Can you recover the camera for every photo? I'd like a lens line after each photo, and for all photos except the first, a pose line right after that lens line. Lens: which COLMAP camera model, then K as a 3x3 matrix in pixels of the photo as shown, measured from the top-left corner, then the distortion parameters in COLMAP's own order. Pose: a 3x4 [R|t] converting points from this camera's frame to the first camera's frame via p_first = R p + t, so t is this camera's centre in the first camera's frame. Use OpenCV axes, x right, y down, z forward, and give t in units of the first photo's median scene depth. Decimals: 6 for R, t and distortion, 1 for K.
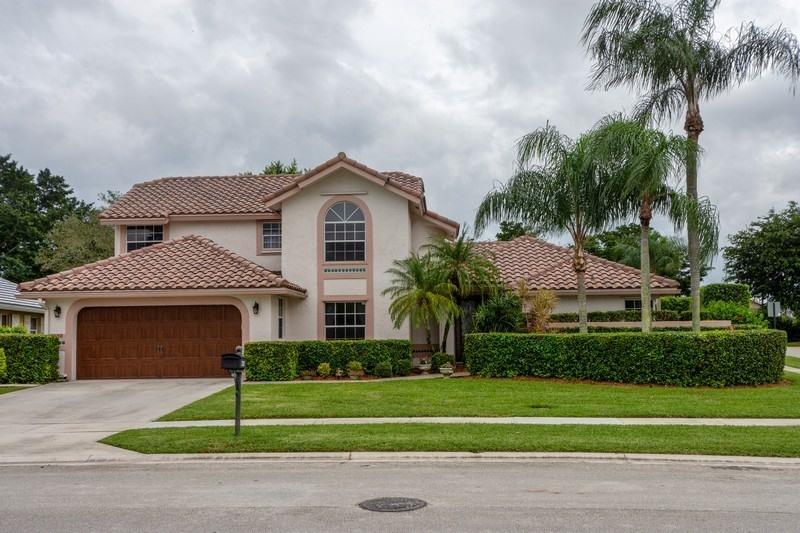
lens RADIAL K [[775.1, 0, 400.0], [0, 775.1, 266.5], [0, 0, 1]] dist [0.073884, -0.003010]
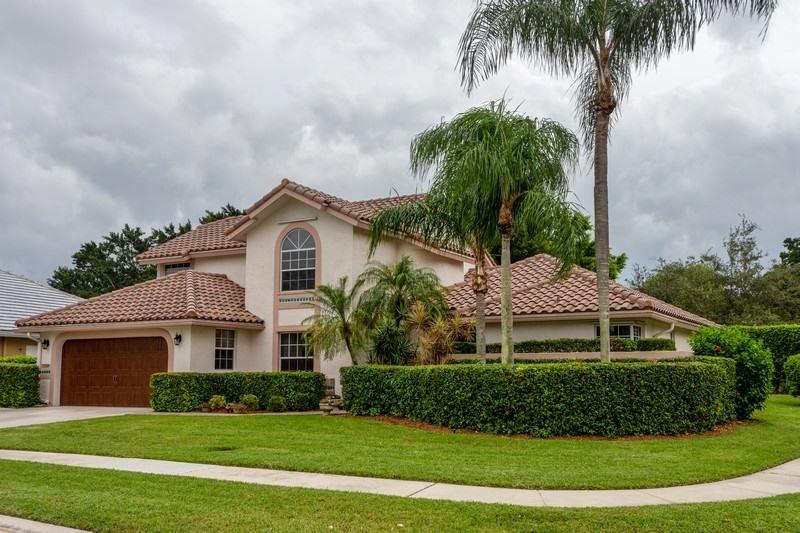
lens RADIAL K [[775.1, 0, 400.0], [0, 775.1, 266.5], [0, 0, 1]] dist [0.073884, -0.003010]
pose [[0.902986, -0.046472, -0.427150, 0.468688], [0.027846, 0.998373, -0.049752, 0.015764], [0.428767, 0.033031, 0.902811, 0.182754]]
